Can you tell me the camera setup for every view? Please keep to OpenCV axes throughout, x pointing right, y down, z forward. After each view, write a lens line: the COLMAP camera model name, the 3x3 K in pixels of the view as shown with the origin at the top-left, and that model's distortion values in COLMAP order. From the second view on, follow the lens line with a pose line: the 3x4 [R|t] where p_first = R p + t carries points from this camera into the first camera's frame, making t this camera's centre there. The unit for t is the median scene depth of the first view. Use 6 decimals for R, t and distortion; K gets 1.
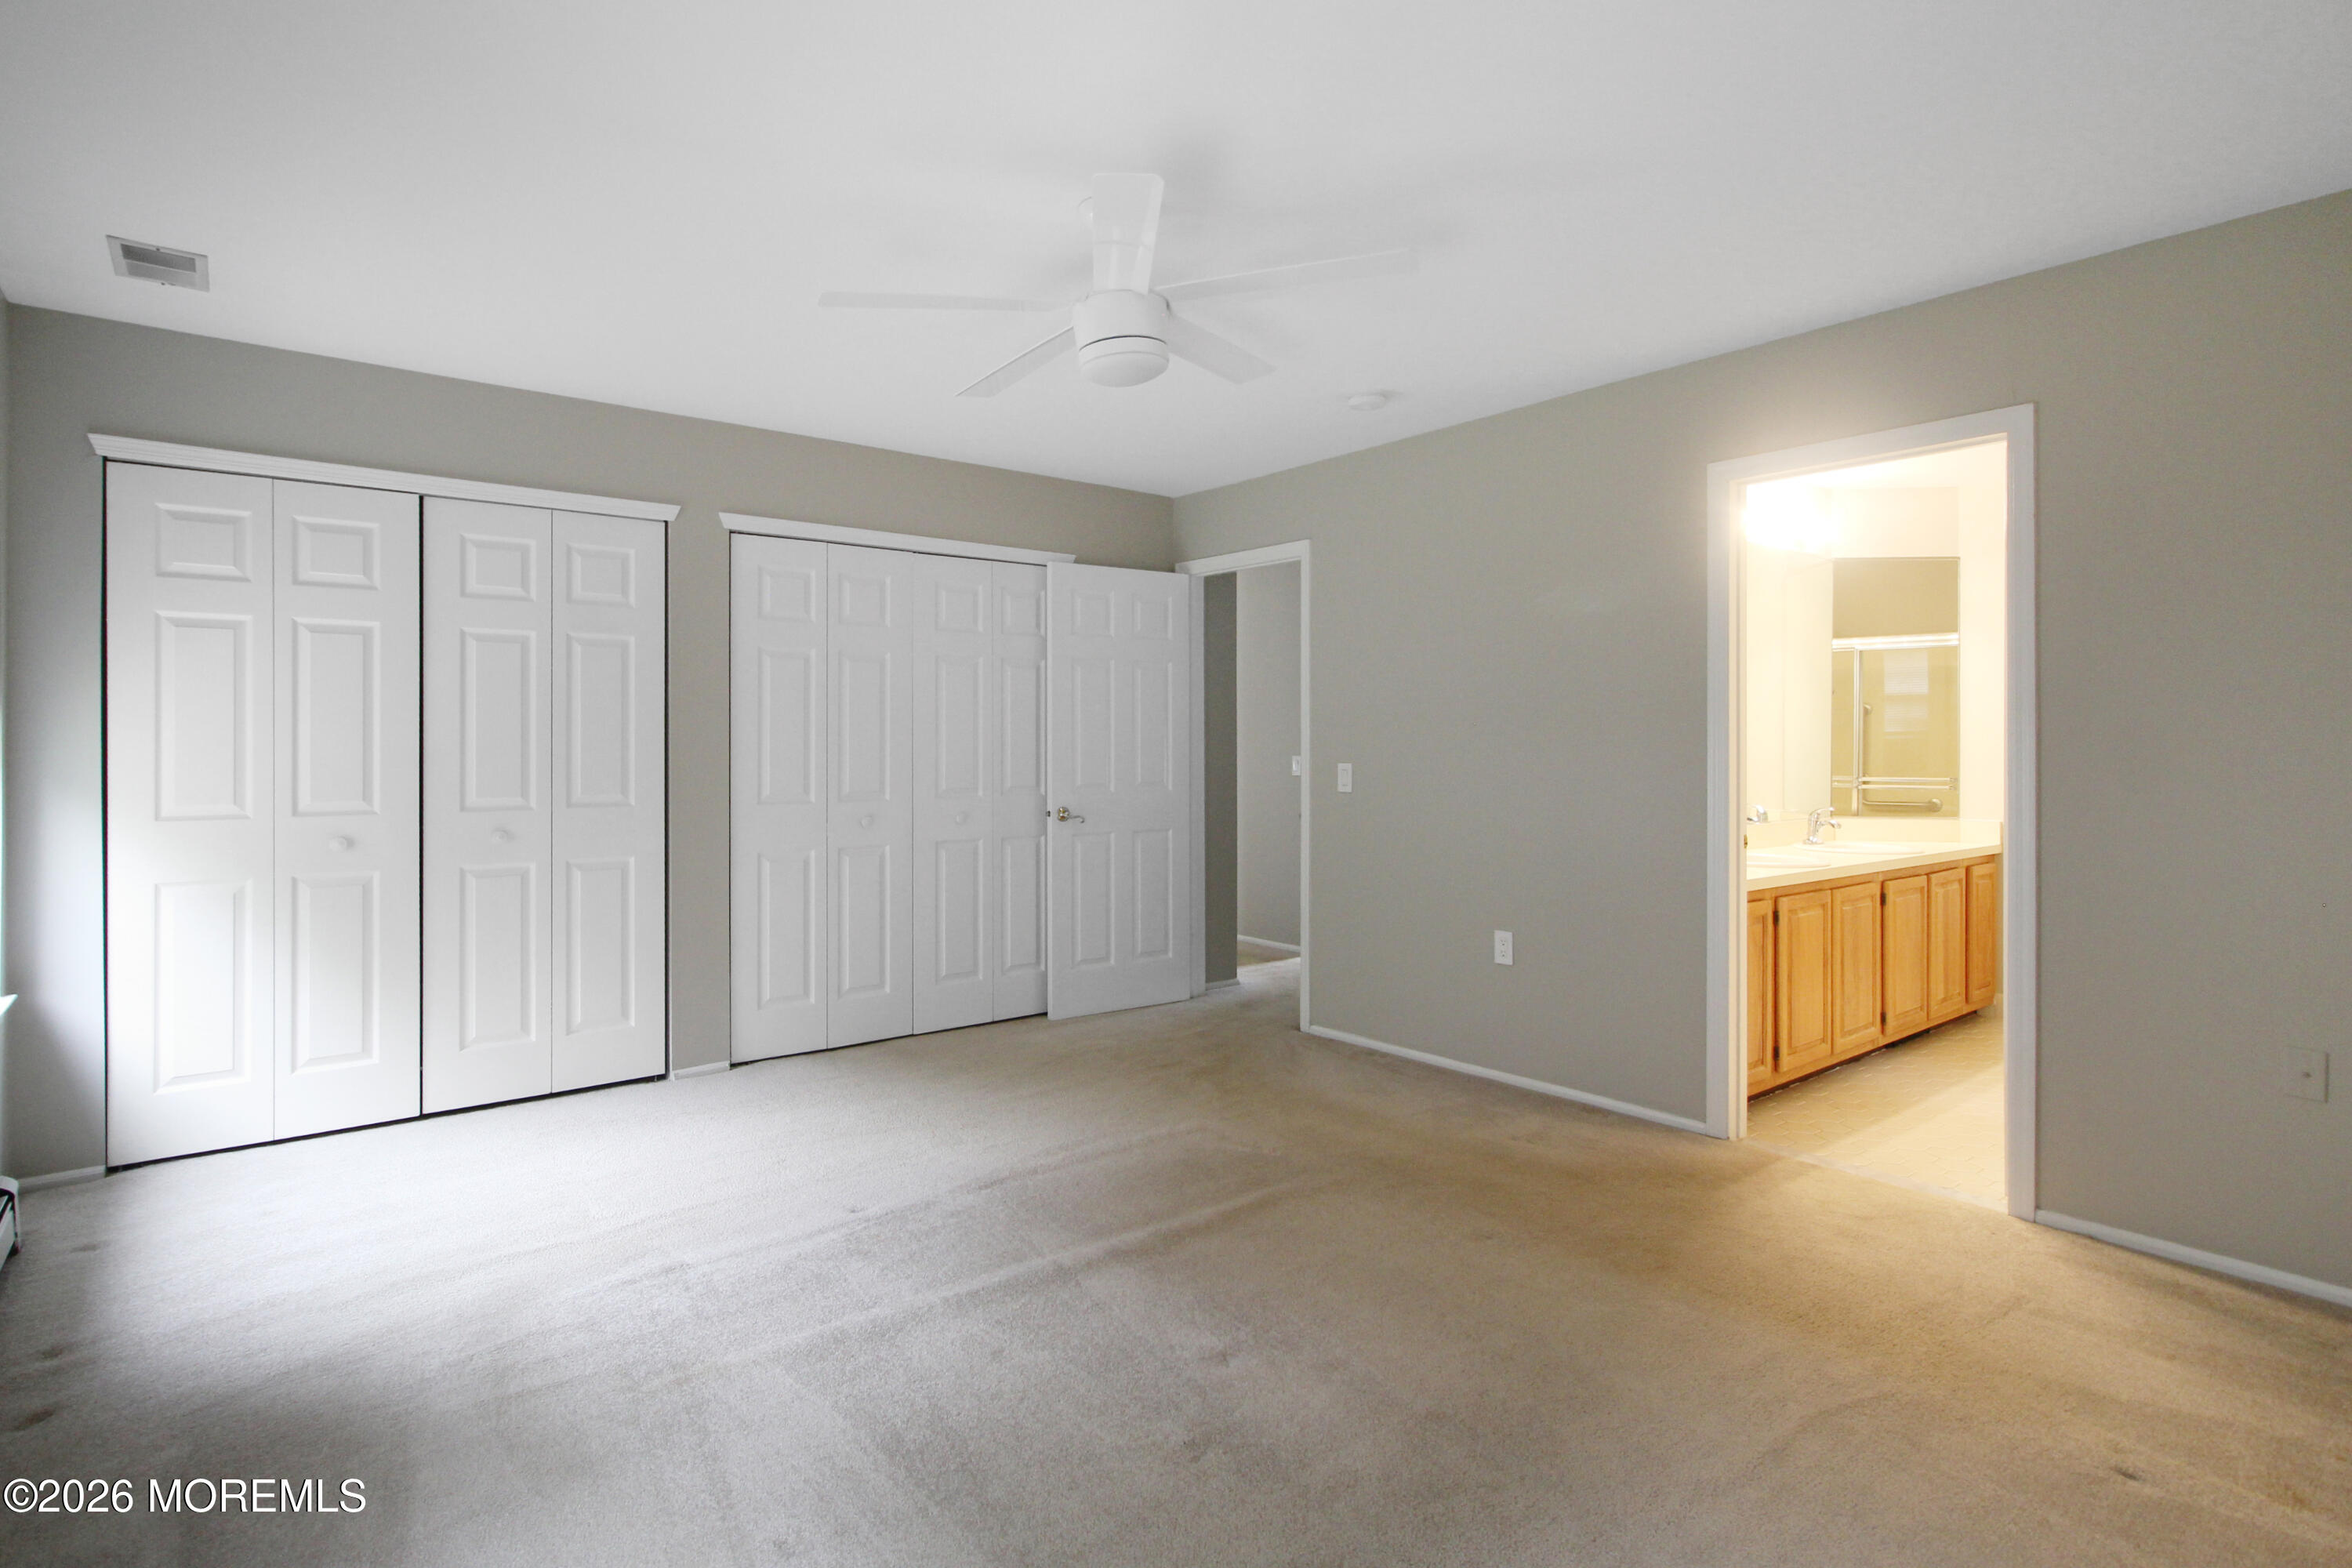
lens RADIAL K [[1136.3, 0, 1180.5], [0, 1136.3, 725.6], [0, 0, 1]] dist [0.000127, 0.000265]
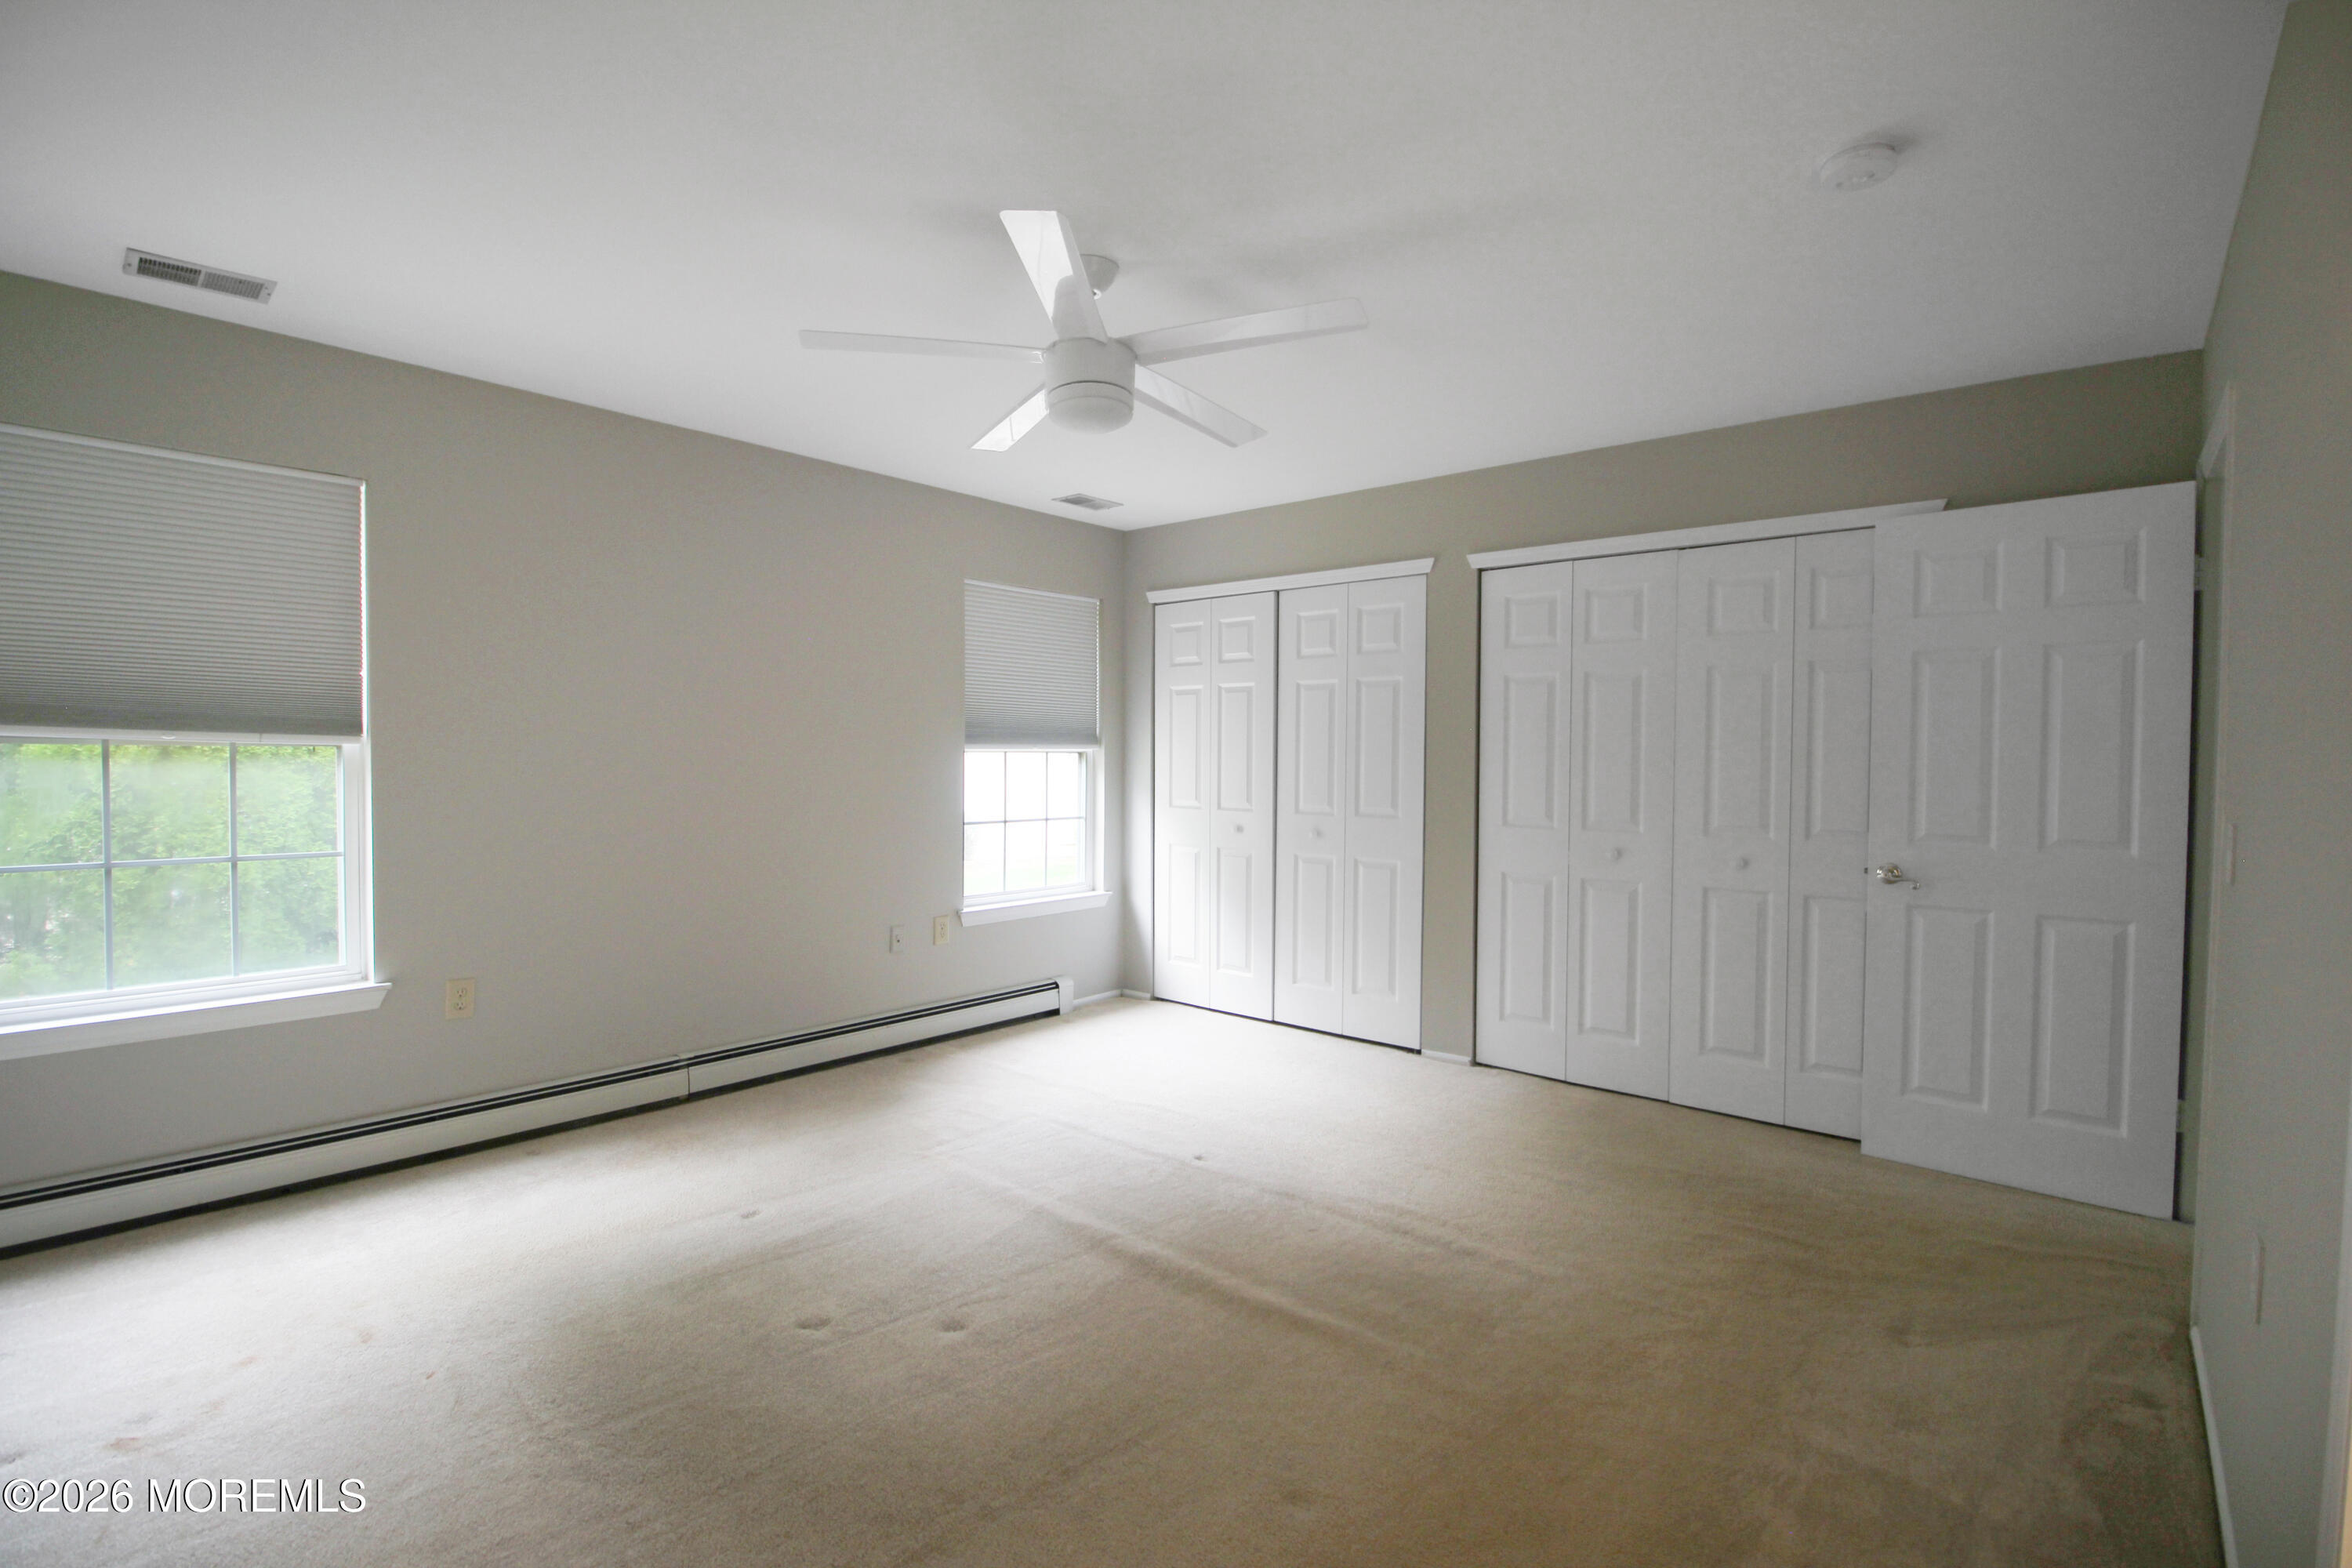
lens RADIAL K [[1078.8, 0, 1176.0], [0, 1078.8, 784.0], [0, 0, 1]] dist [-0.002636, -0.000319]
pose [[0.209357, 0.022782, -0.977574, 0.630667], [0.001468, 0.999720, 0.023613, 0.007523], [0.977838, -0.006378, 0.209264, 0.583301]]
